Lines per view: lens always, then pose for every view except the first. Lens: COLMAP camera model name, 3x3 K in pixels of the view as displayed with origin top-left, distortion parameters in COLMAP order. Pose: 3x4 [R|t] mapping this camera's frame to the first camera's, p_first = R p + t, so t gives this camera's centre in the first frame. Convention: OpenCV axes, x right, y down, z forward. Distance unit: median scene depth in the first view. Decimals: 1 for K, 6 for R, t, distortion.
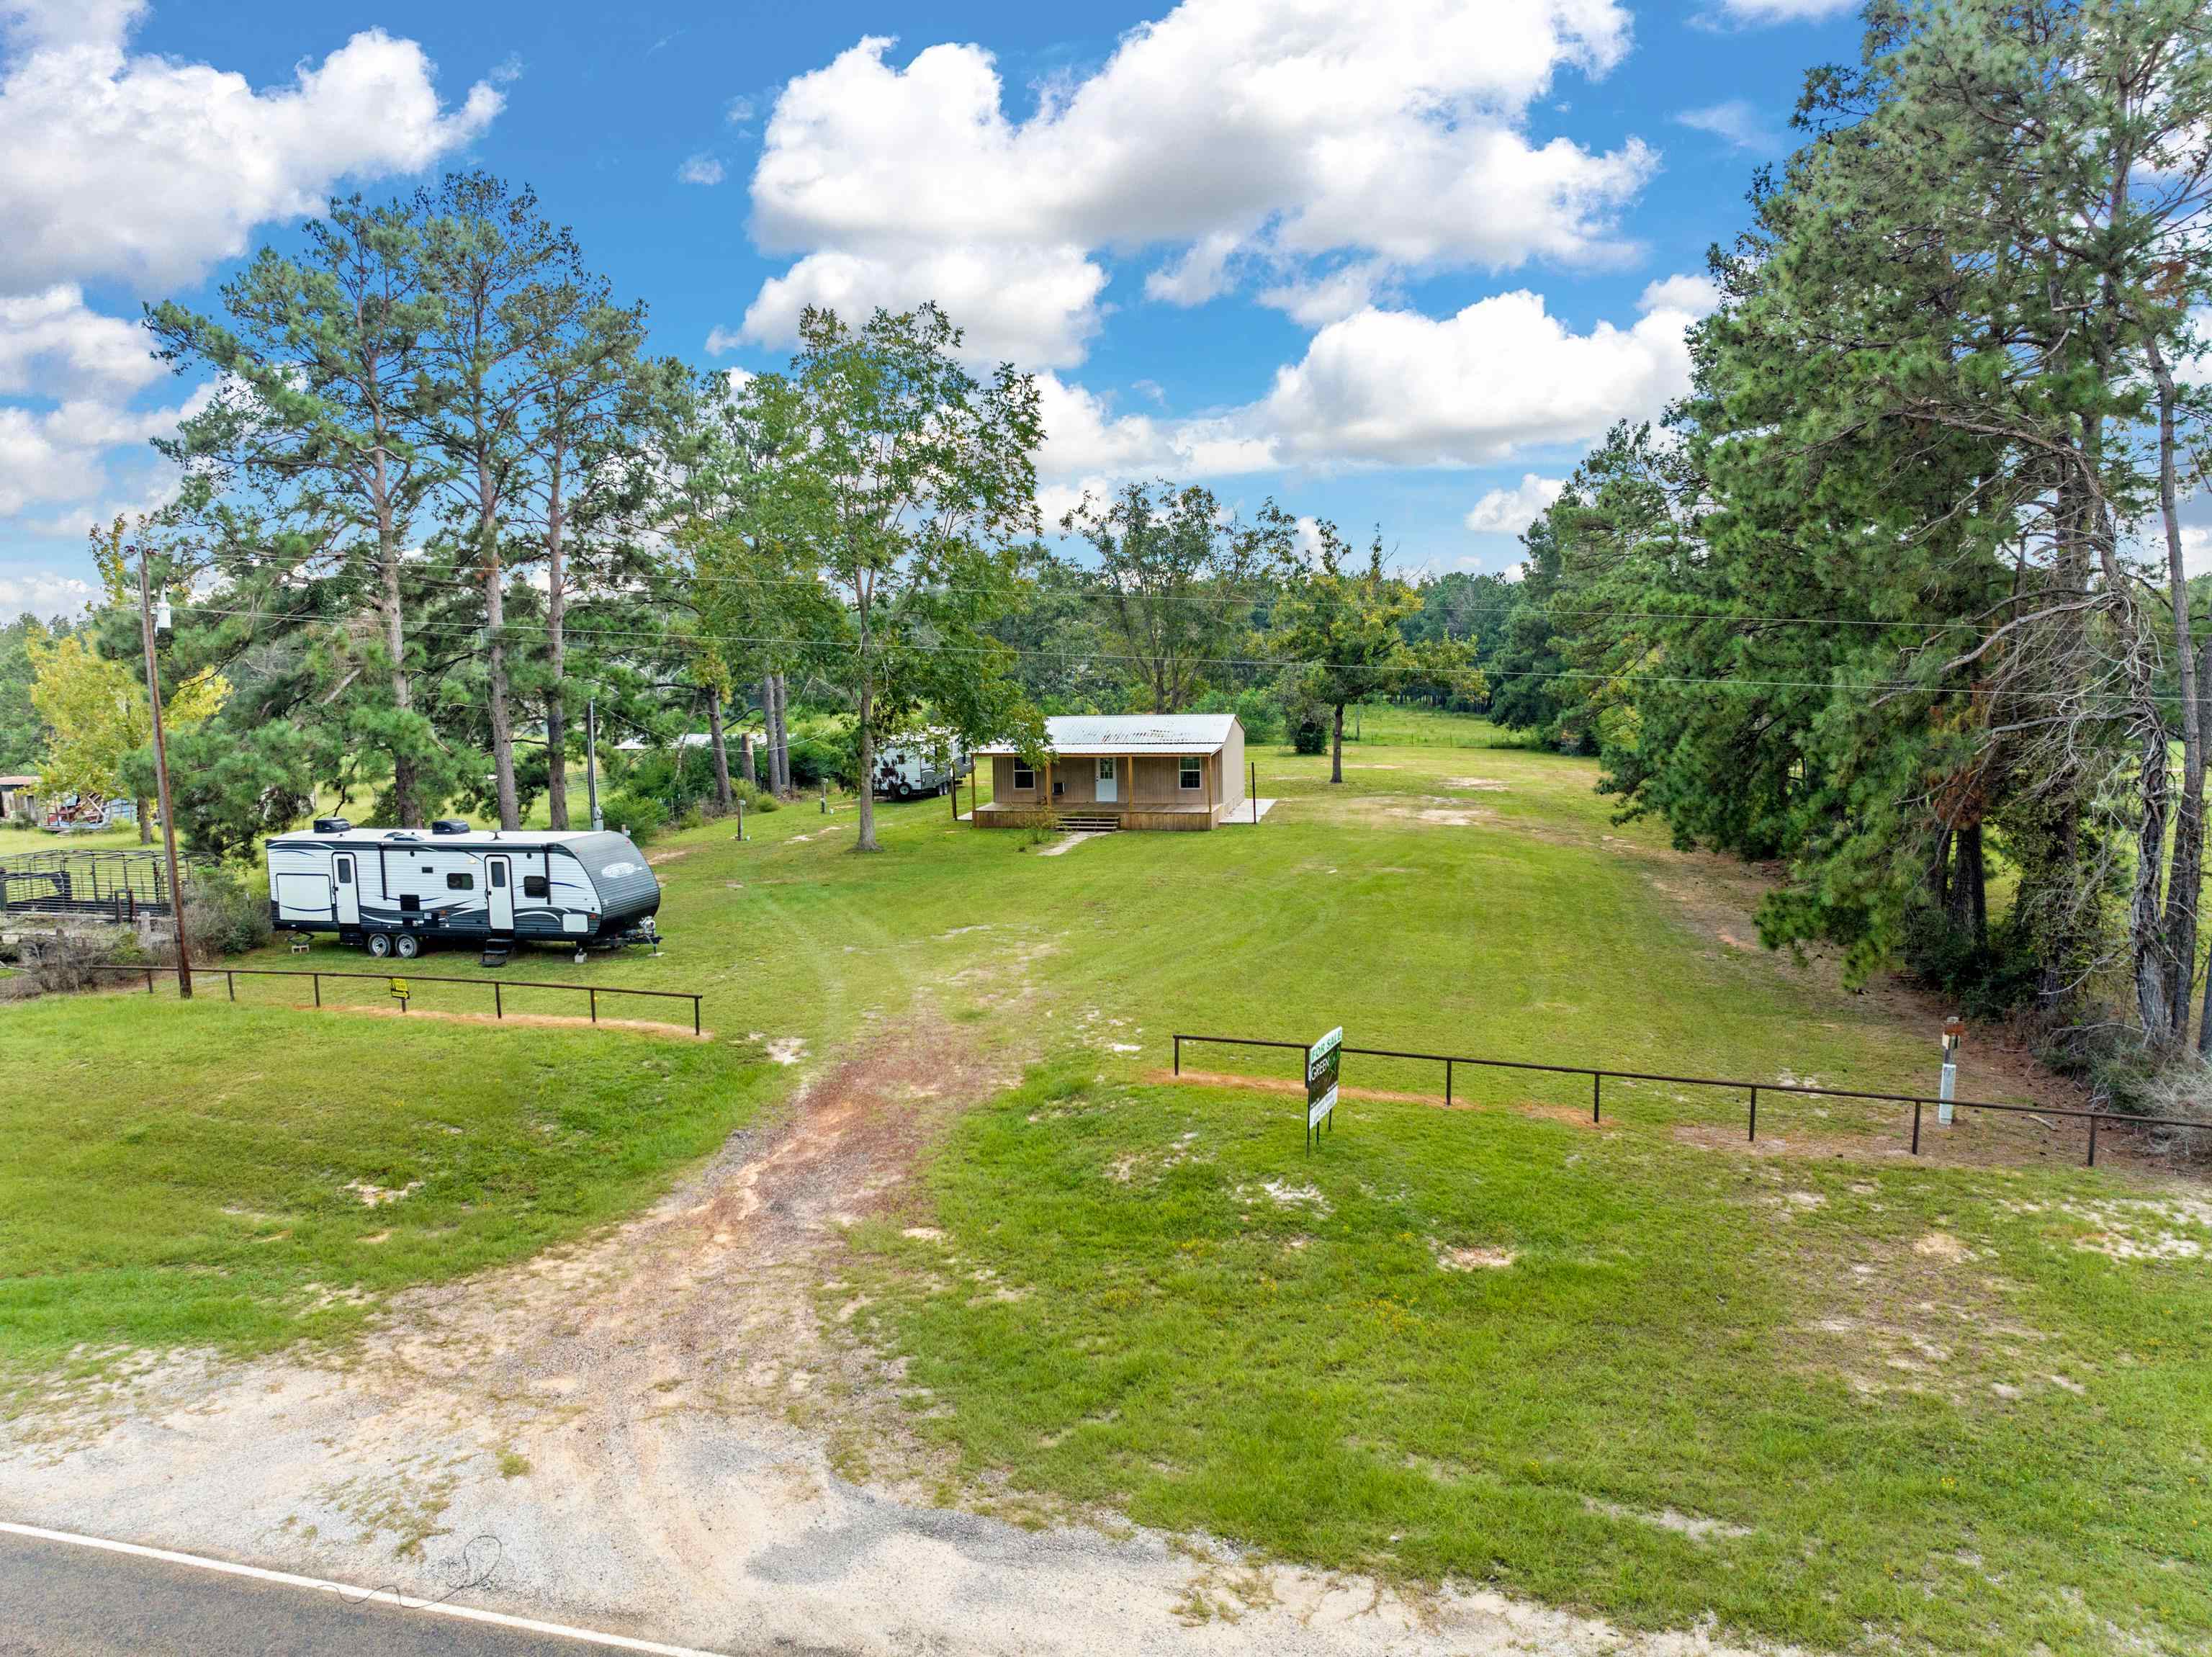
lens RADIAL K [[1564.7, 0, 1115.9], [0, 1564.7, 766.6], [0, 0, 1]] dist [-0.058736, 0.030343]
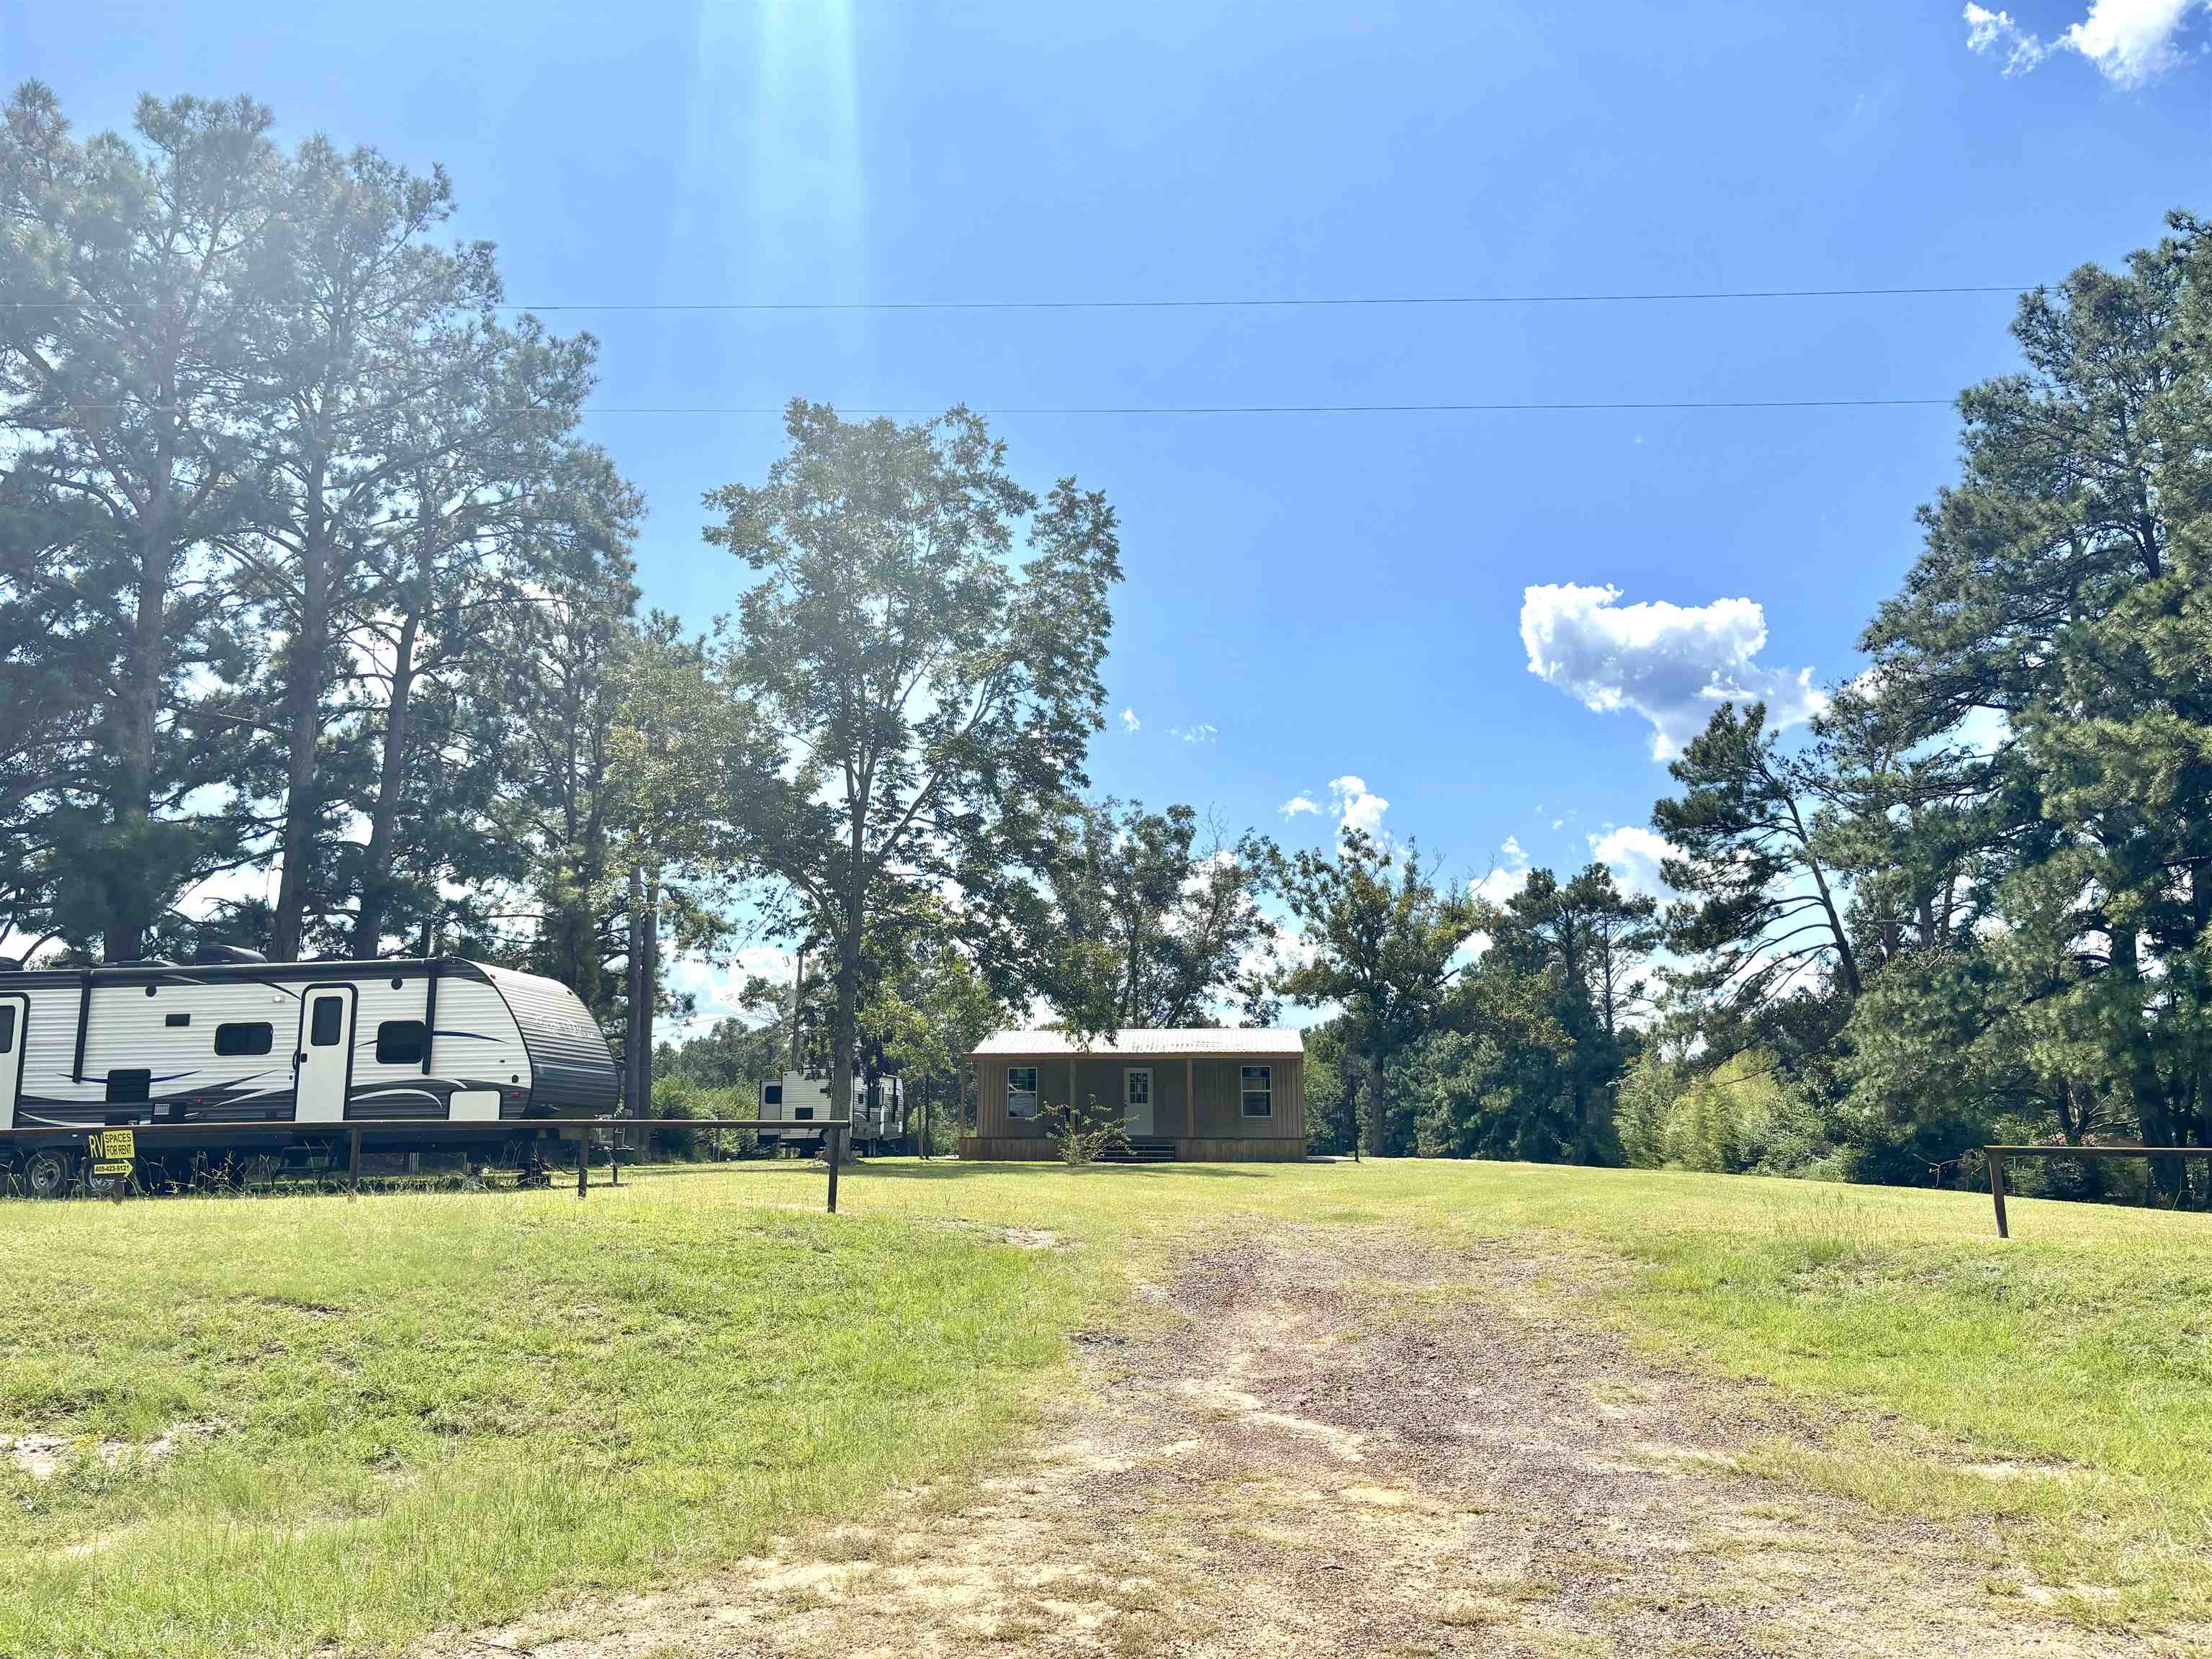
lens RADIAL K [[1655.4, 0, 1116.4], [0, 1655.4, 818.3], [0, 0, 1]] dist [0.056547, -0.060481]
pose [[0.990886, 0.042481, 0.127832, -0.206651], [-0.005687, 0.961318, -0.275382, 0.158933], [-0.134586, 0.272146, 0.952798, 0.399676]]
